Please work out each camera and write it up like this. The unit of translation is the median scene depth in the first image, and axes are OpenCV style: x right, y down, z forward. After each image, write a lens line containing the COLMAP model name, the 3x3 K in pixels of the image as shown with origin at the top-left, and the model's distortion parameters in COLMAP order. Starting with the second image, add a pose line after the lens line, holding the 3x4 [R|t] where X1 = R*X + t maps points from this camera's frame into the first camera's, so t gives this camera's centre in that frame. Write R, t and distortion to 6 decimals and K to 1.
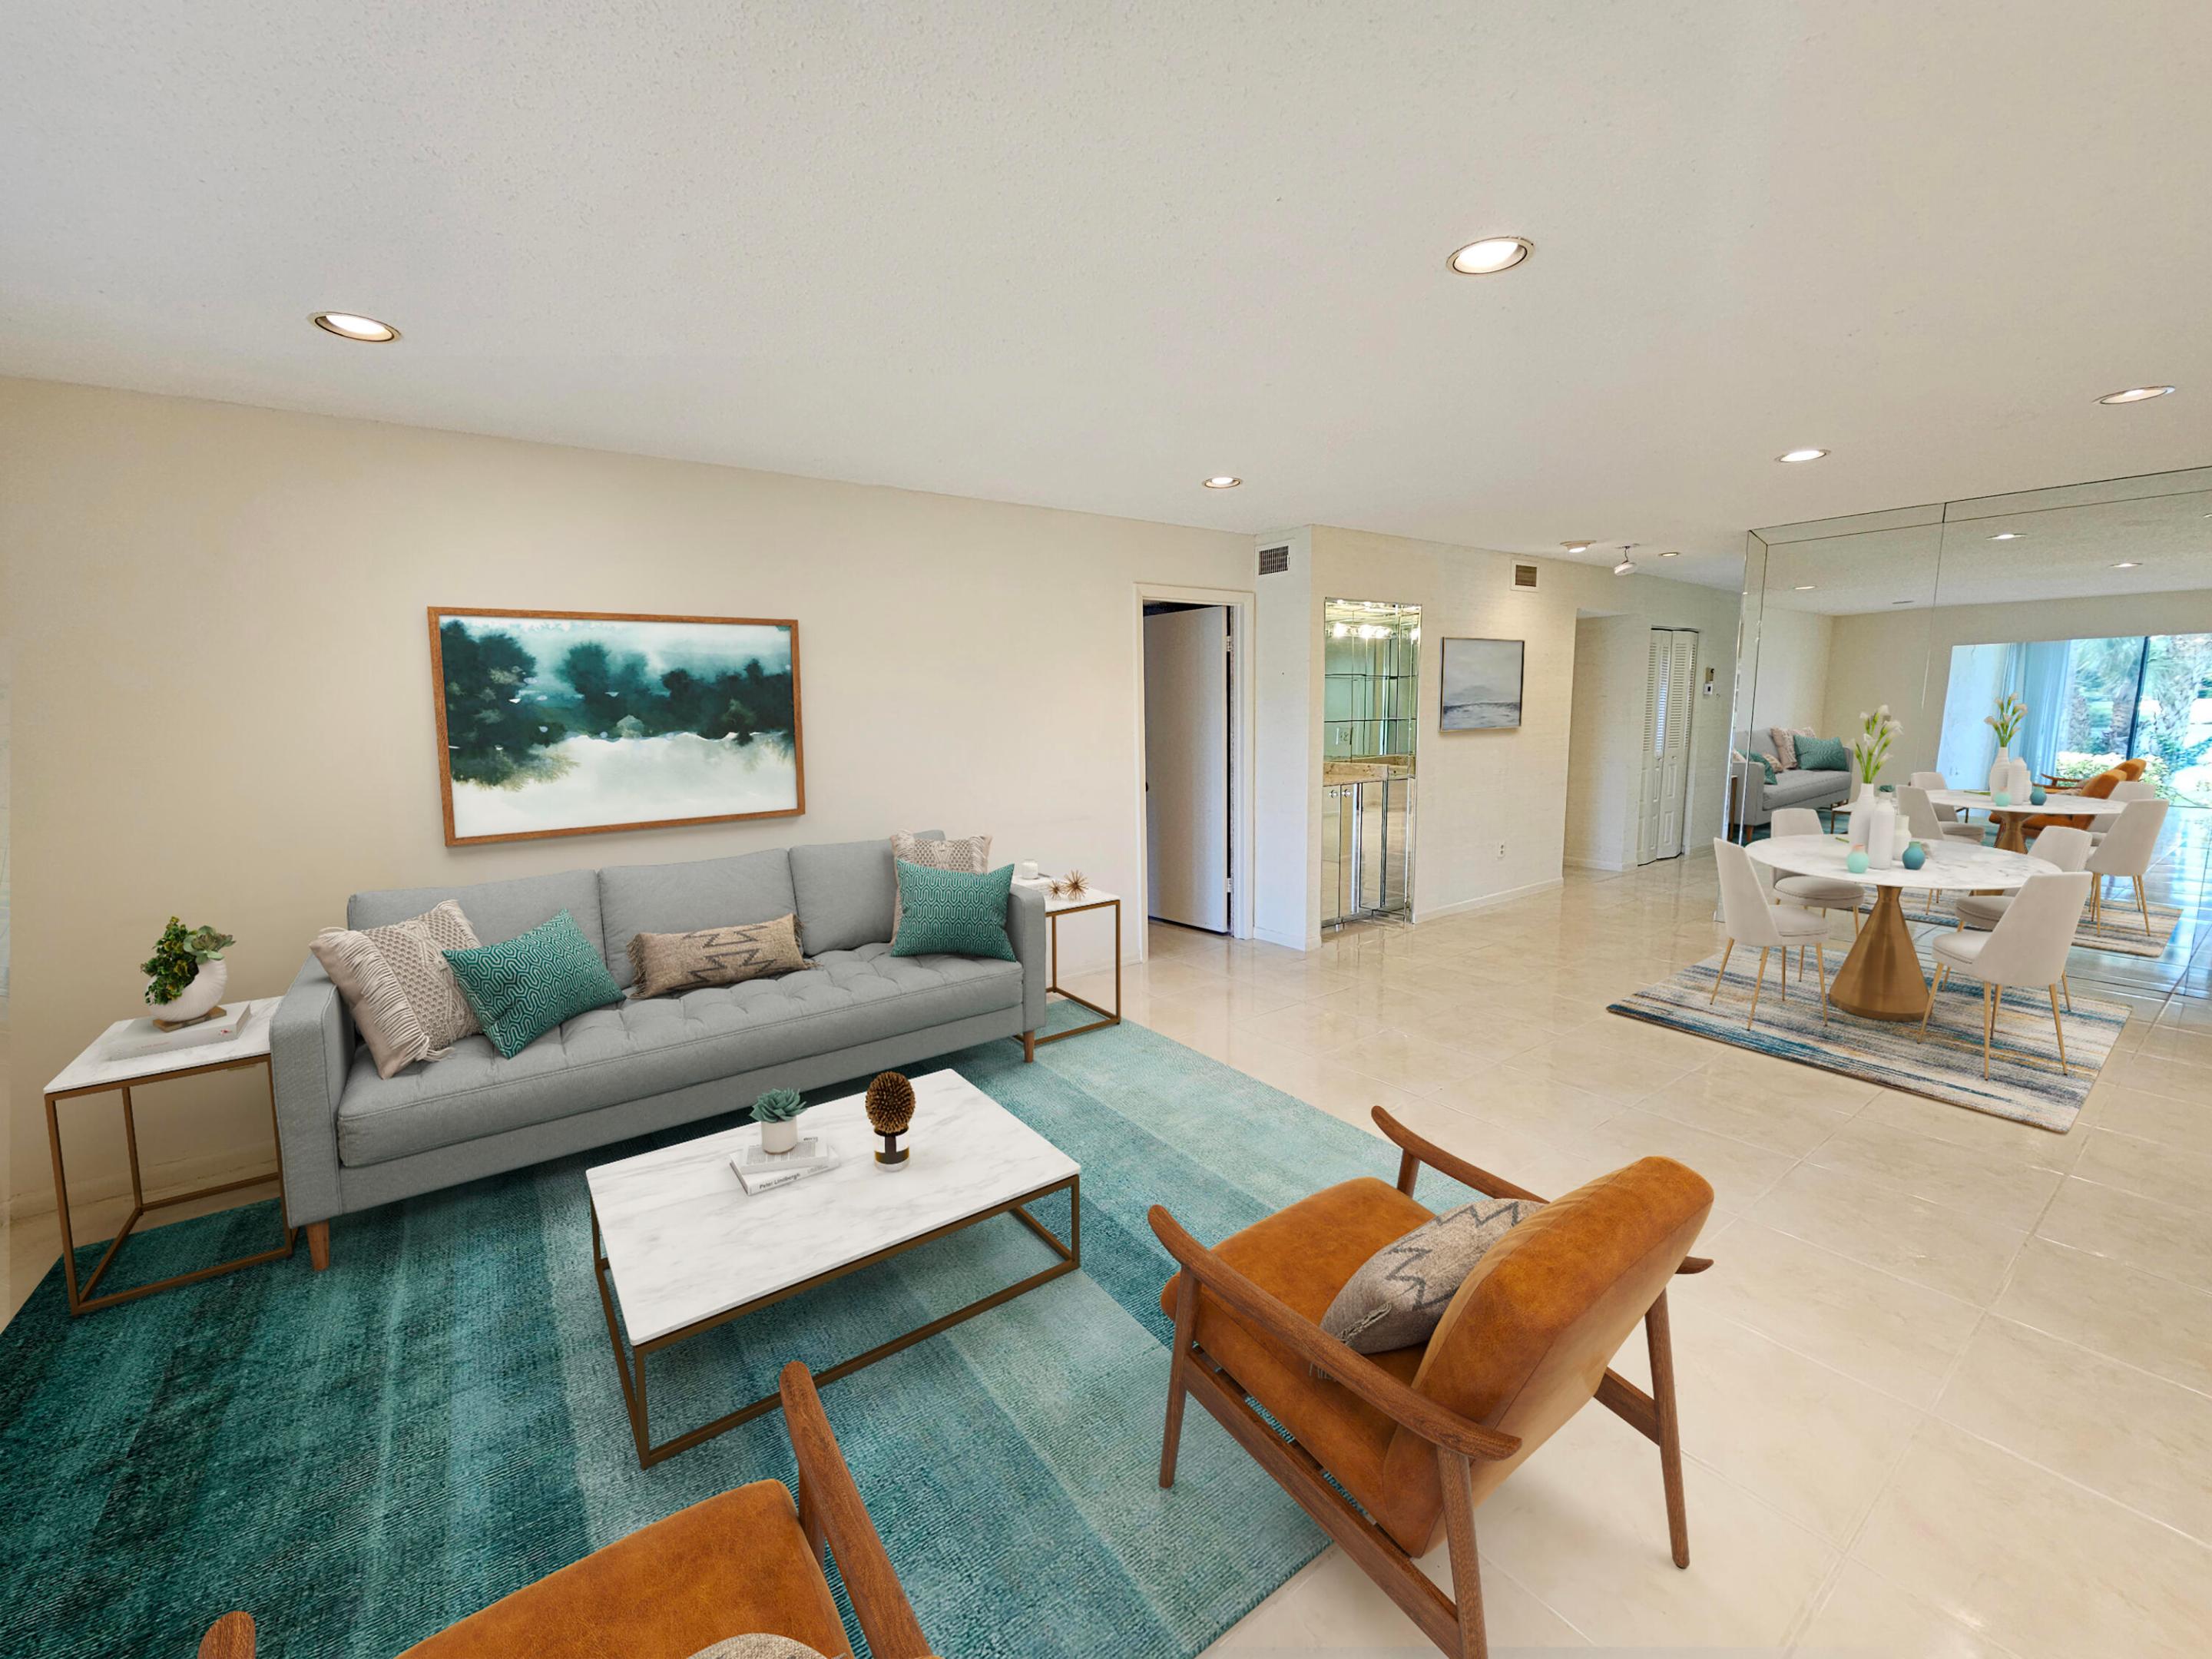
lens RADIAL K [[892.1, 0, 1110.3], [0, 892.1, 828.3], [0, 0, 1]] dist [-0.008238, -0.001064]
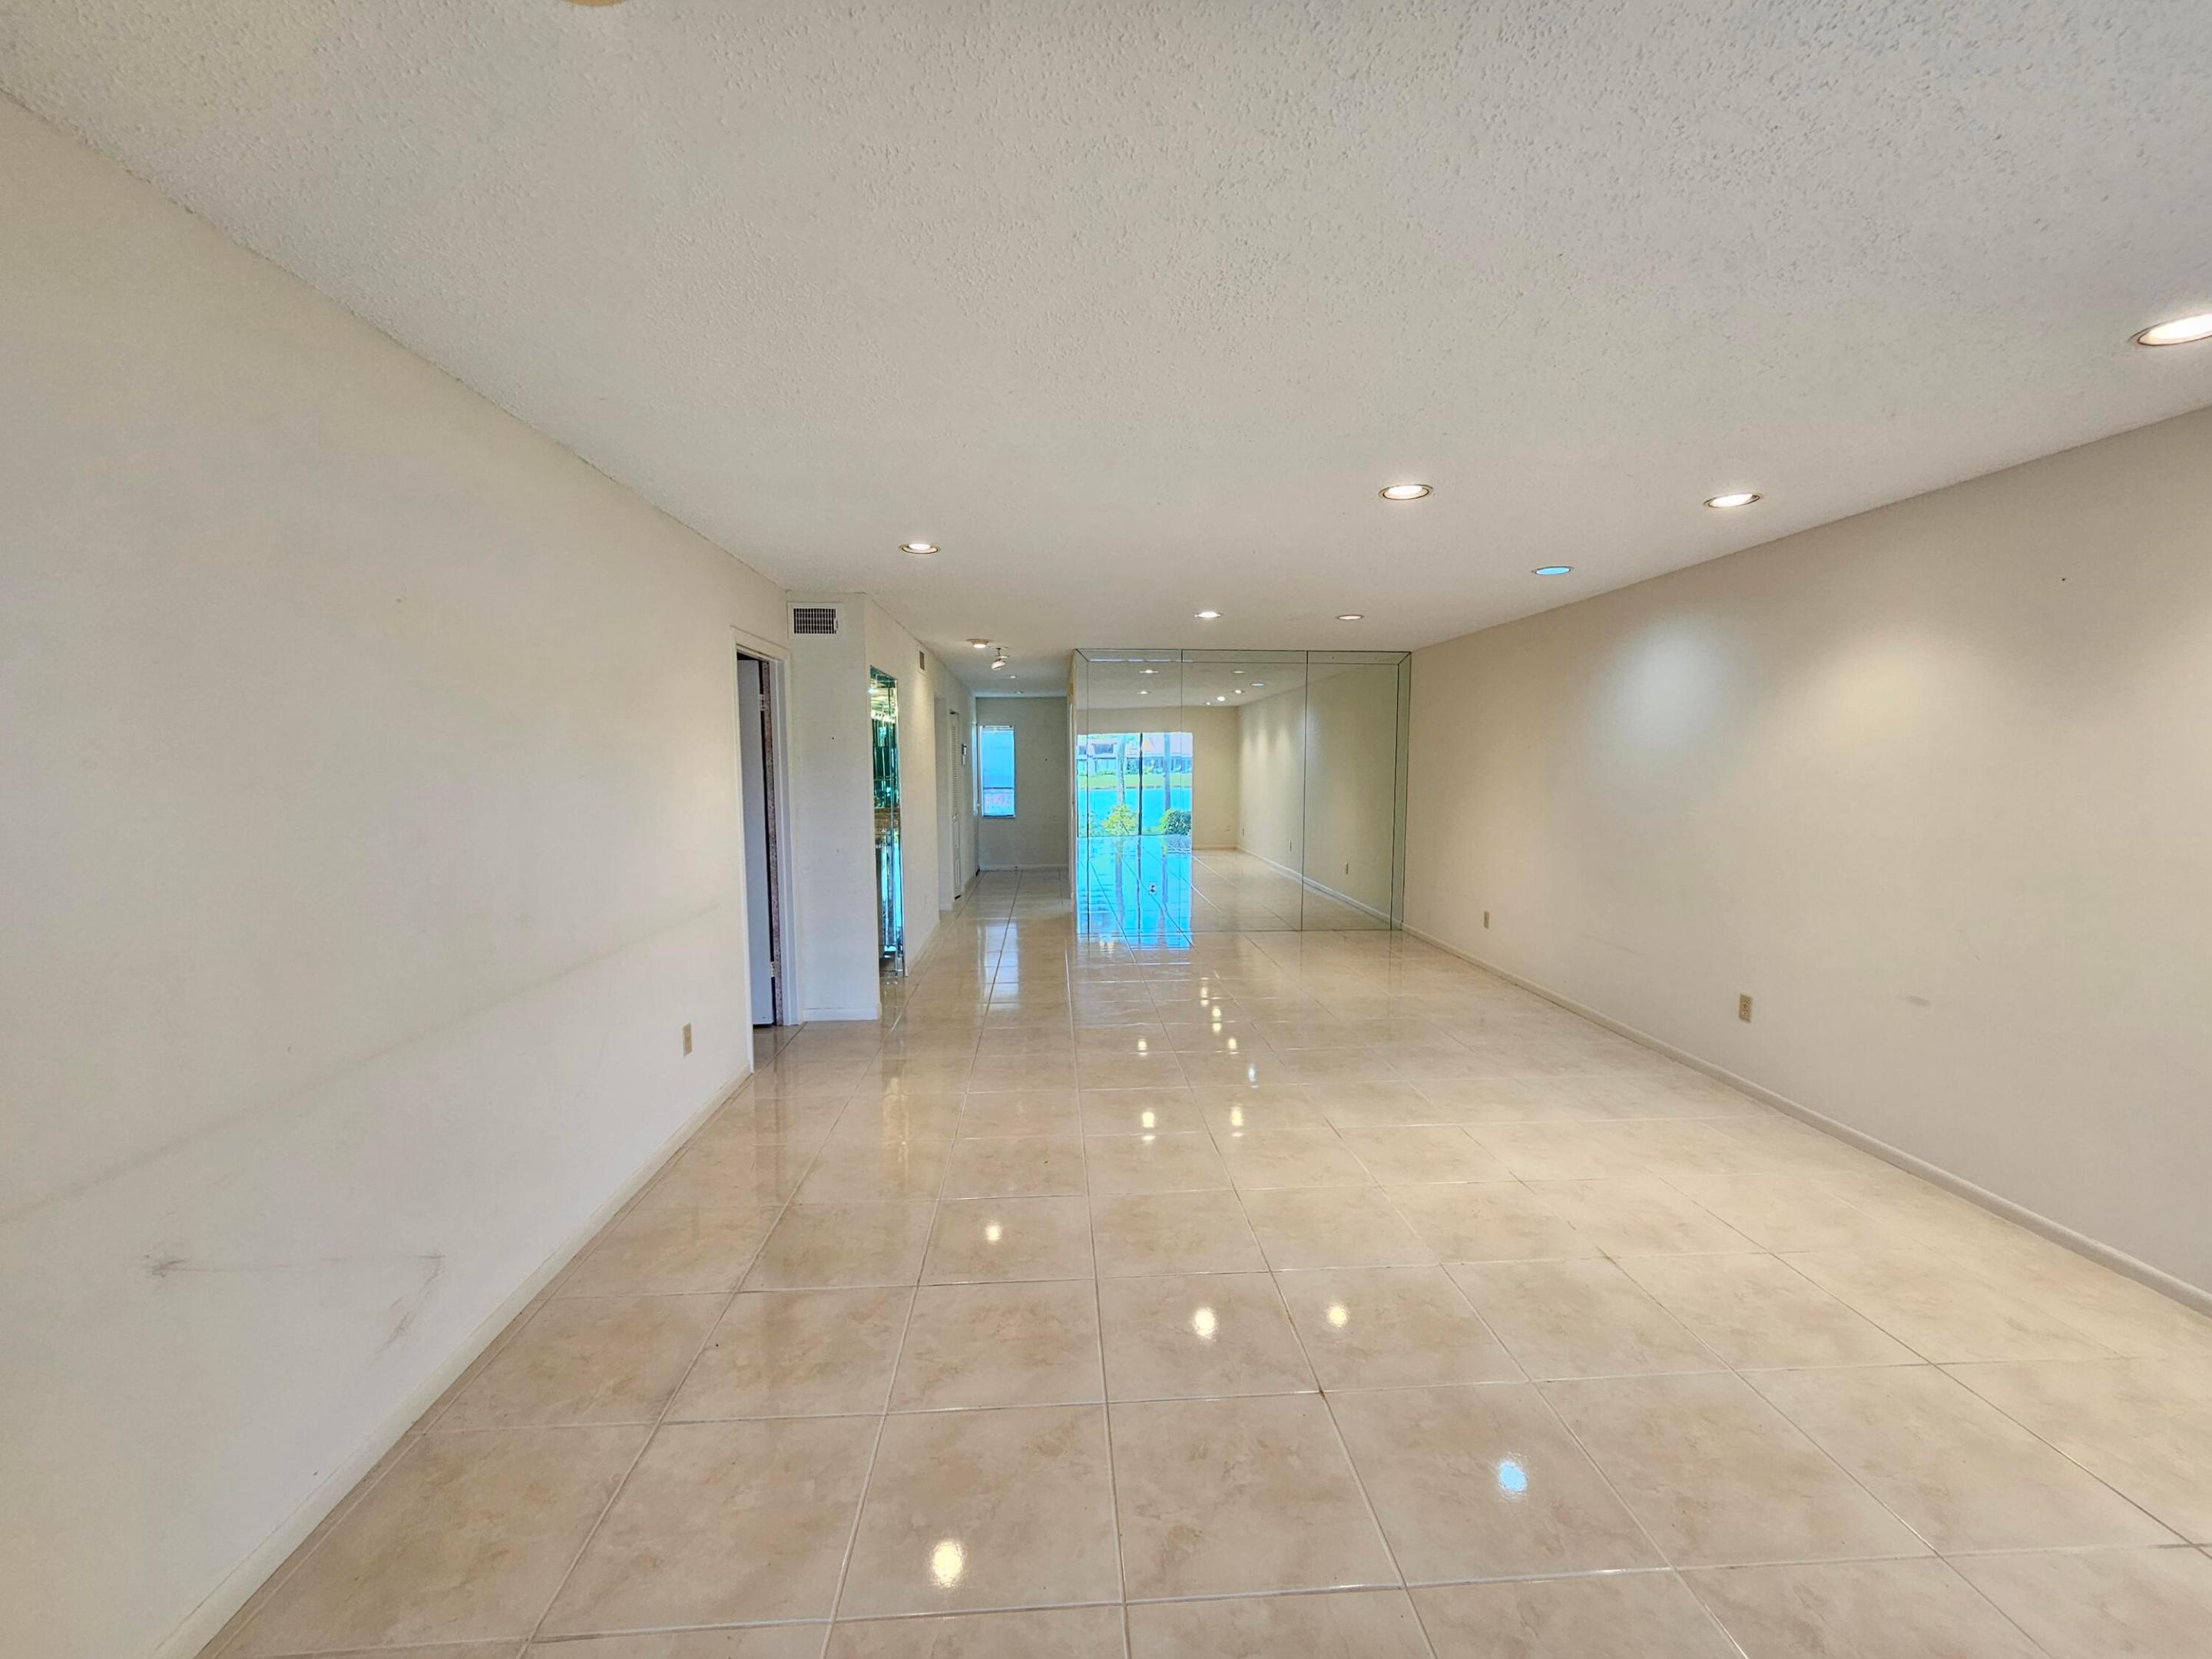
lens RADIAL K [[892.1, 0, 1109.6], [0, 892.1, 832.5], [0, 0, 1]] dist [-0.008238, -0.001064]
pose [[0.525496, -0.052127, 0.849198, -0.474590], [0.112558, 0.993607, -0.008661, -0.026663], [-0.843318, 0.100135, 0.528004, 0.236678]]
